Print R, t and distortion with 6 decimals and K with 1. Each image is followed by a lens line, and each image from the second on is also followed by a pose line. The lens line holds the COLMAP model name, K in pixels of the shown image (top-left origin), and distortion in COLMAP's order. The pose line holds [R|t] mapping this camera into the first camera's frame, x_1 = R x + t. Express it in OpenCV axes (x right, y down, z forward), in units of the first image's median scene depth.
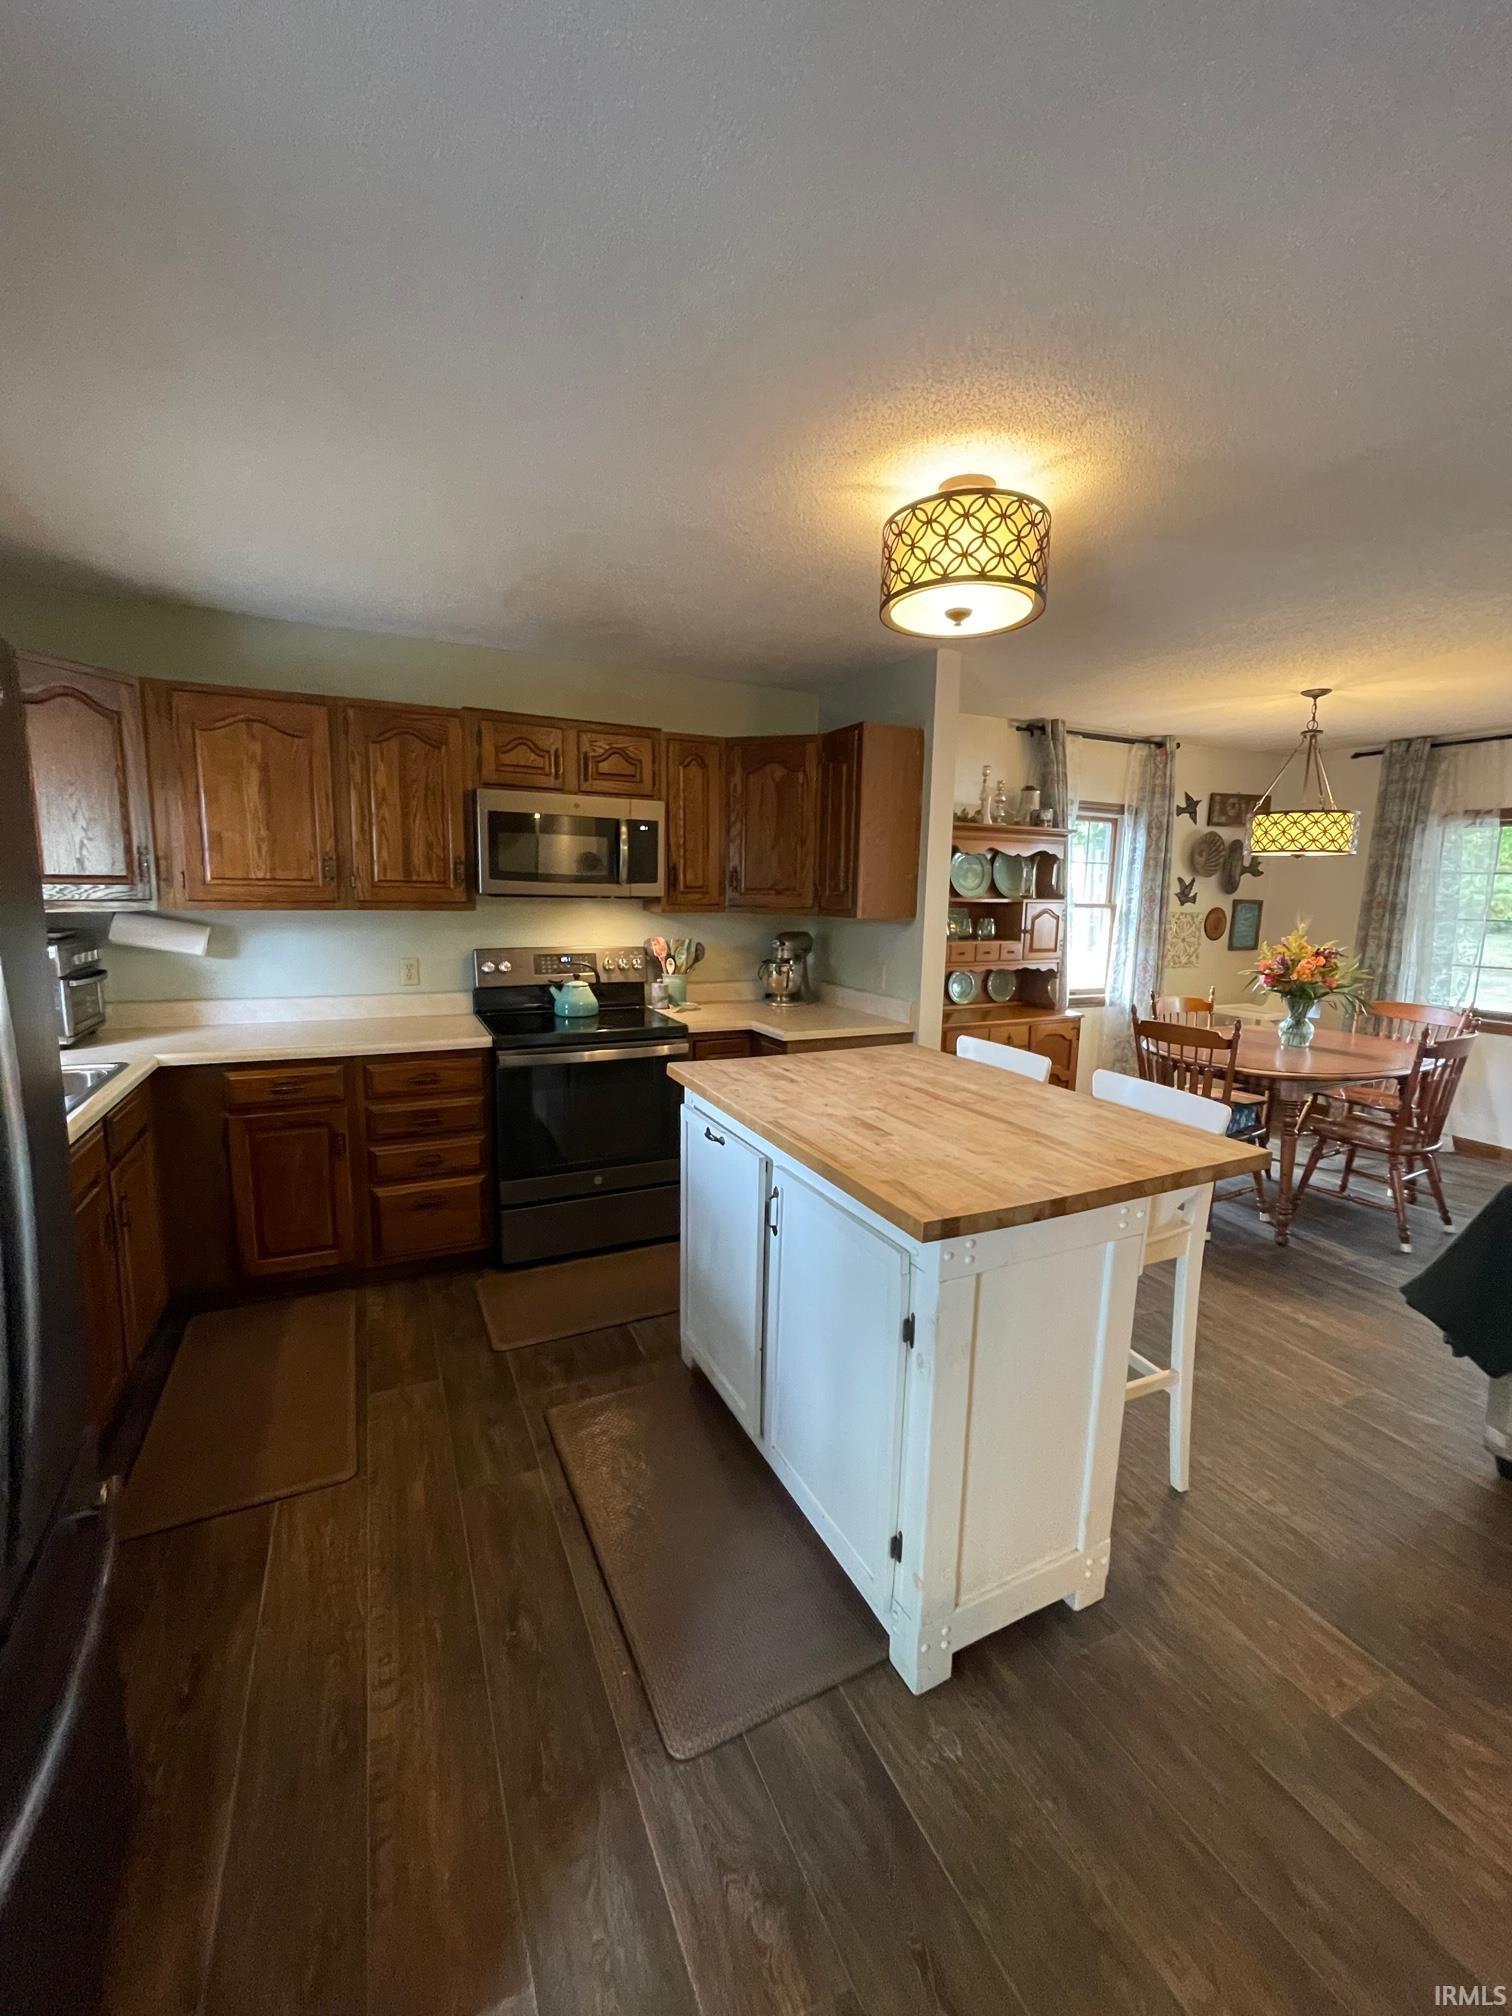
lens RADIAL K [[815.5, 0, 762.1], [0, 815.5, 1005.7], [0, 0, 1]] dist [-0.002867, -0.000062]
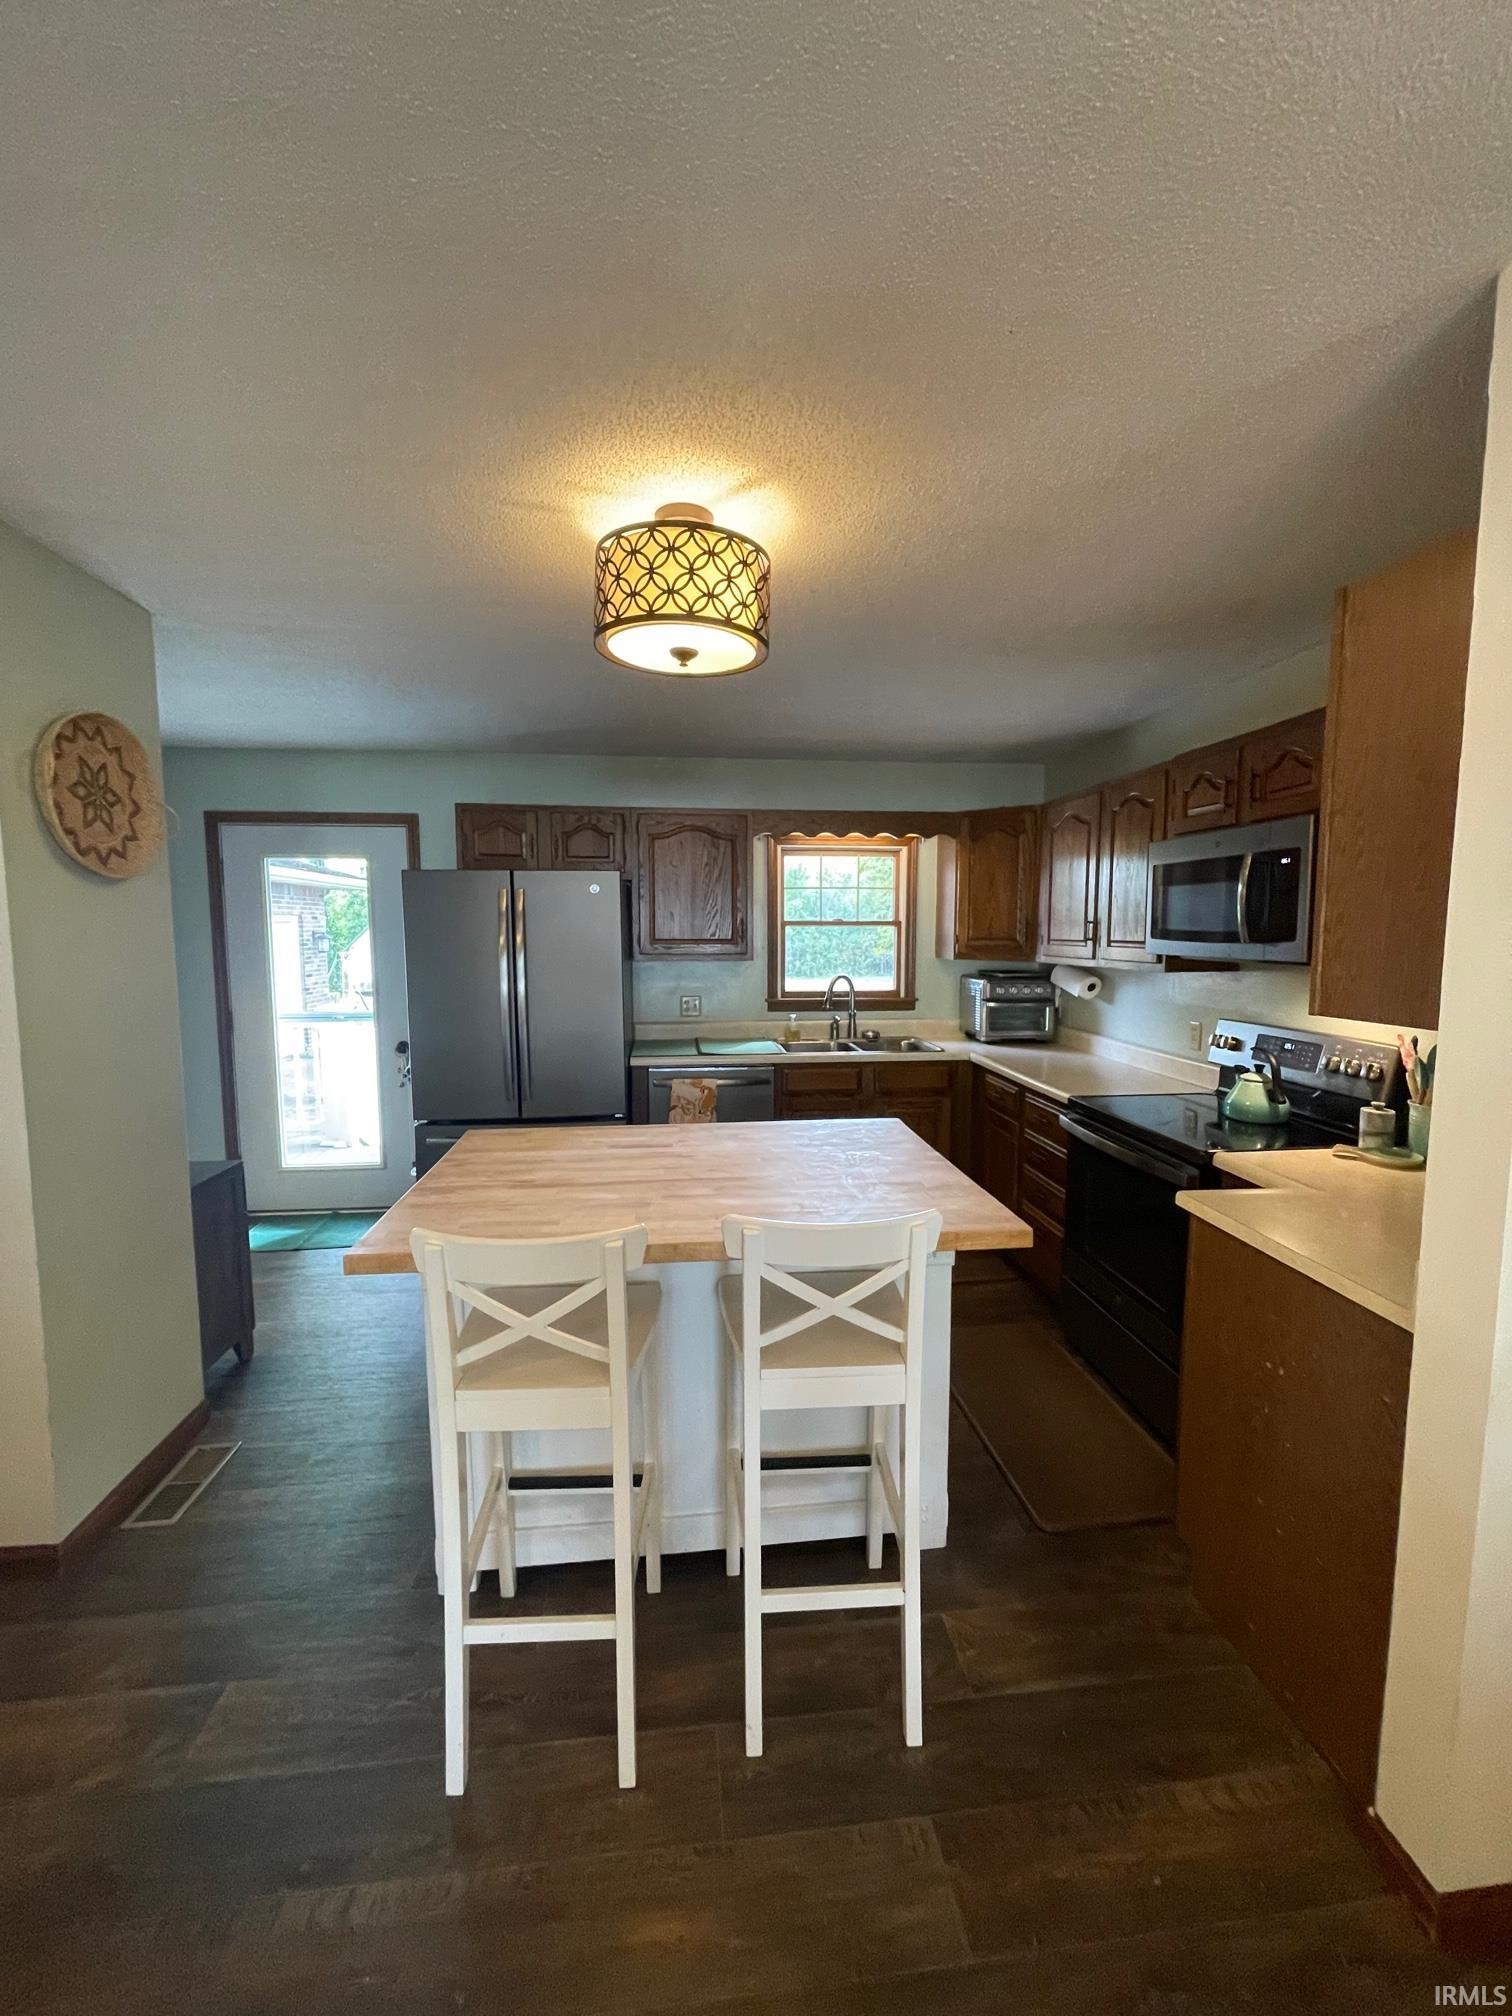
lens RADIAL K [[815.5, 0, 762.1], [0, 815.5, 1005.7], [0, 0, 1]] dist [-0.002867, -0.000062]
pose [[-0.325544, 0.069958, -0.942935, 0.458652], [-0.143373, 0.982075, 0.122361, -0.086157], [0.934594, 0.175025, -0.309679, 0.589504]]
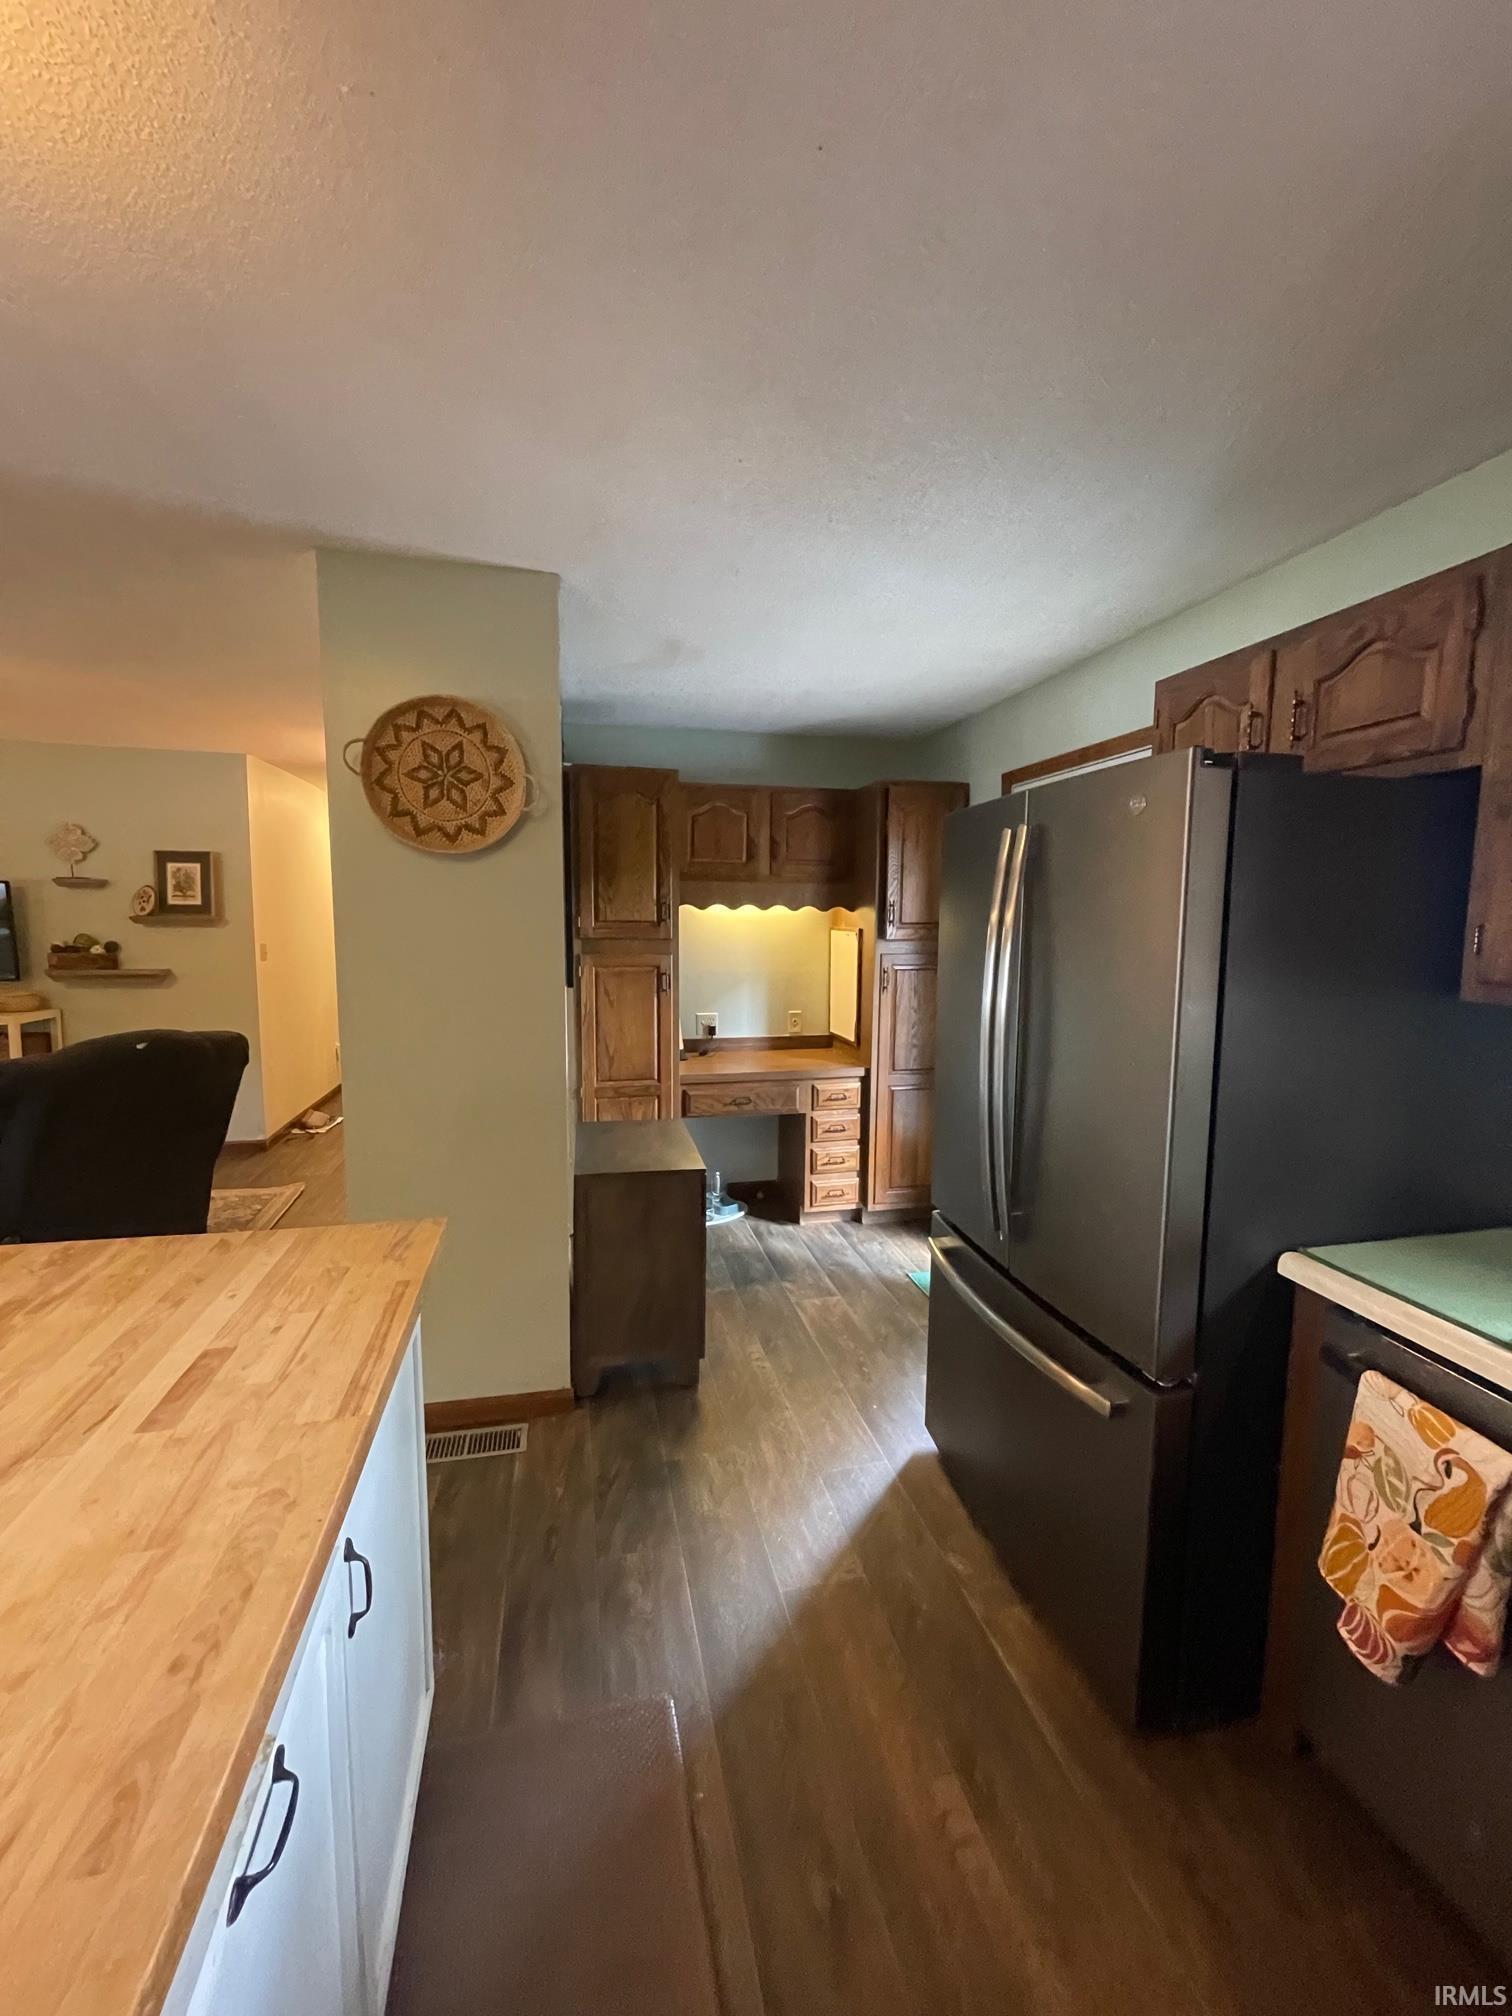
lens RADIAL K [[810.9, 0, 756.0], [0, 810.9, 1008.0], [0, 0, 1]] dist [0.022698, 0.000029]
pose [[-0.975444, -0.055869, 0.213043, -0.122151], [0.000218, 0.967047, 0.254598, -0.082753], [-0.220246, 0.248393, -0.943288, 0.532847]]
